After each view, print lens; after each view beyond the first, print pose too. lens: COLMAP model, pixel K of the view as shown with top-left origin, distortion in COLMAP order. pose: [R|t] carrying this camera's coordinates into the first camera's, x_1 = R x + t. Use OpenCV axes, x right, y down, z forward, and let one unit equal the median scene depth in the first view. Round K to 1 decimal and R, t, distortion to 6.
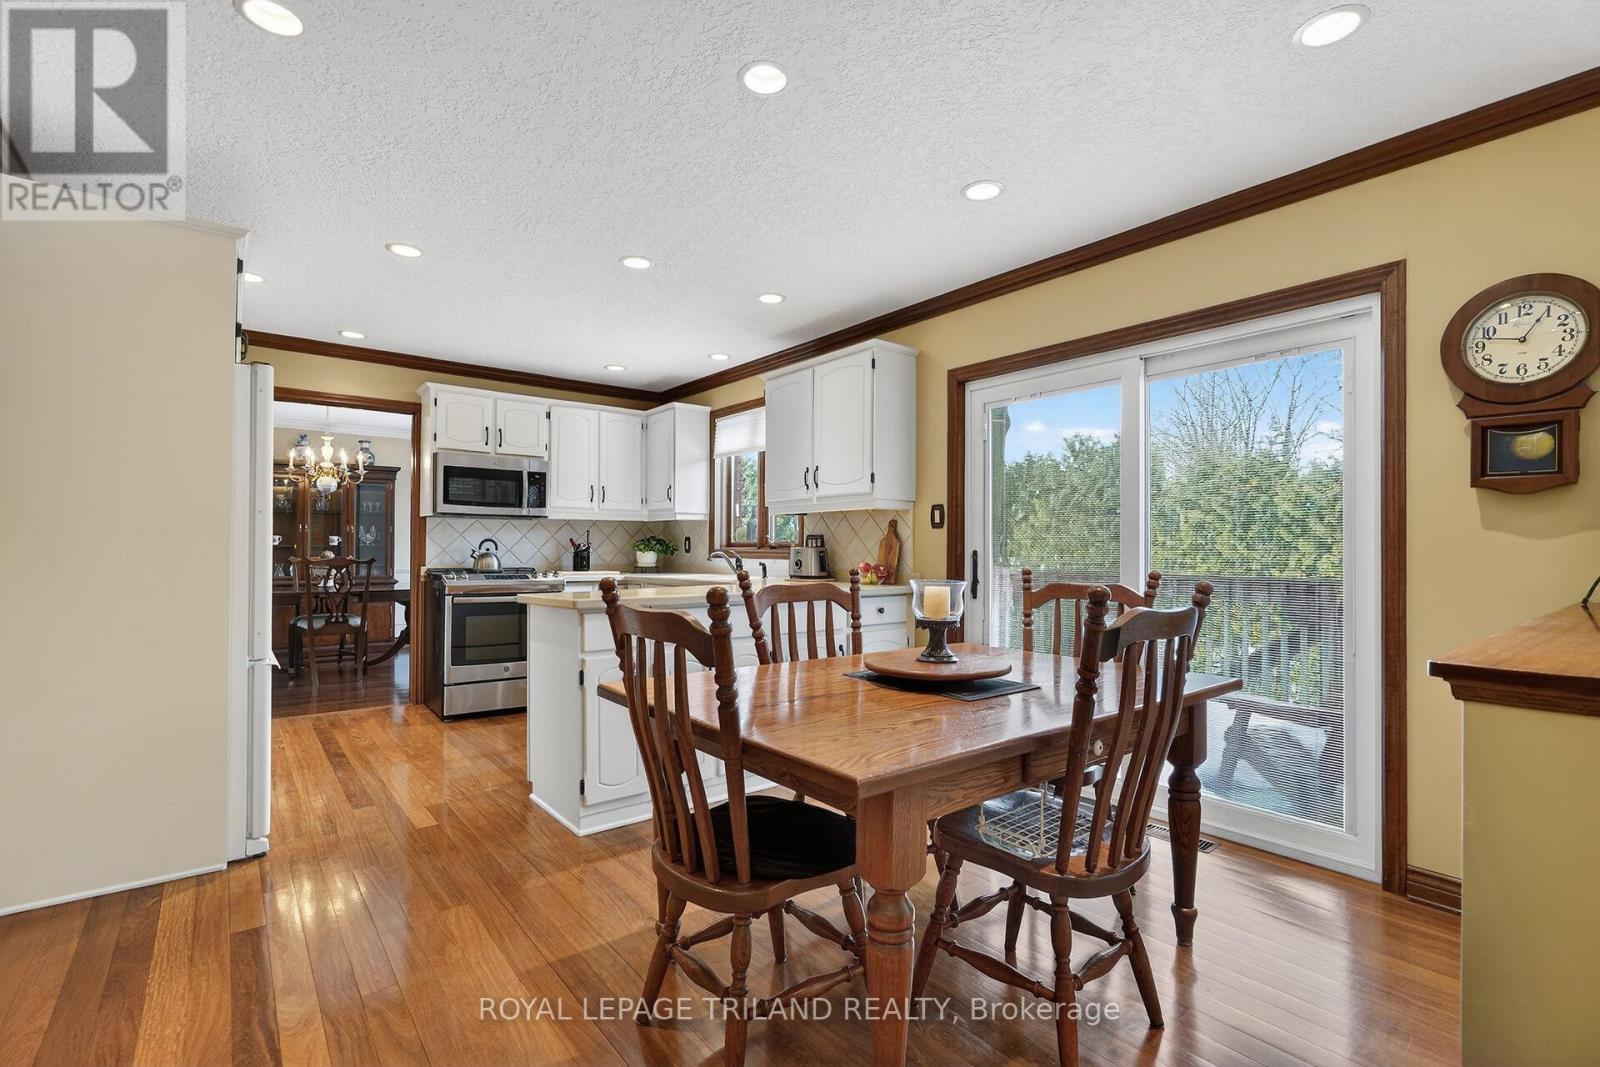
lens RADIAL K [[733.3, 0, 800.7], [0, 733.3, 547.1], [0, 0, 1]] dist [0.003049, 0.000796]
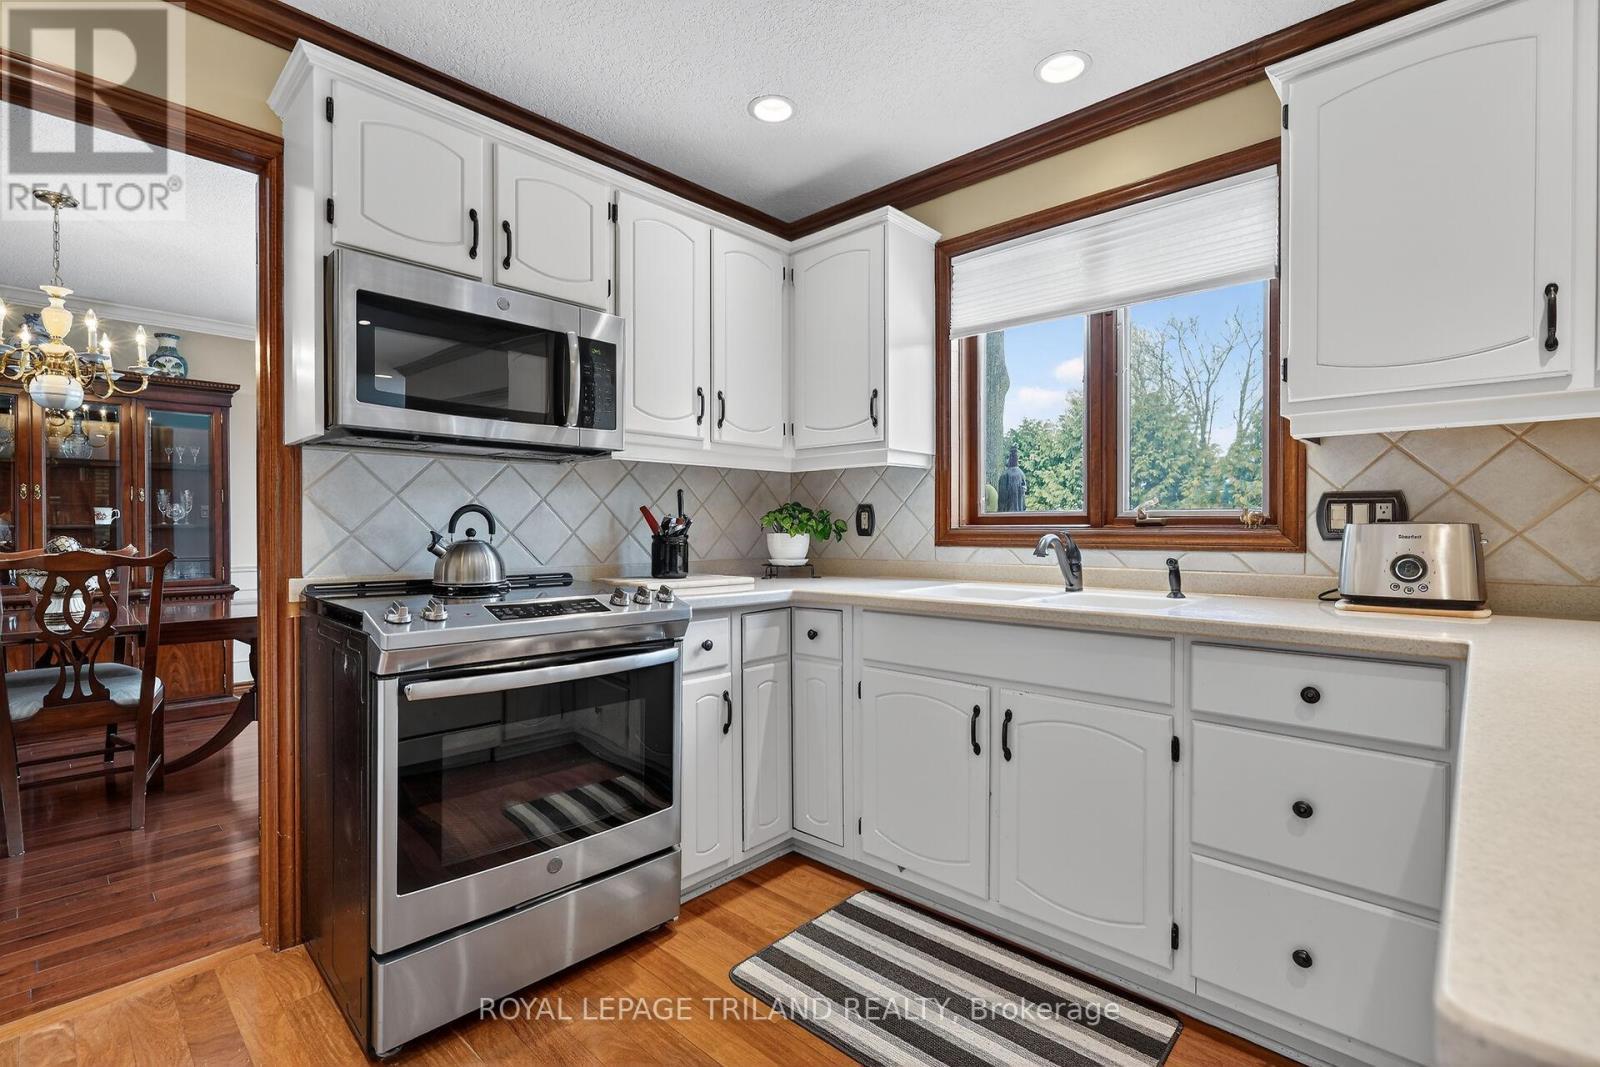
lens RADIAL K [[733.3, 0, 803.3], [0, 733.3, 533.6], [0, 0, 1]] dist [0.003049, 0.000796]
pose [[0.989587, -0.006113, 0.143804, -0.281840], [0.004669, 0.999935, 0.010370, 0.000892], [-0.143858, -0.009591, 0.989552, 0.536448]]
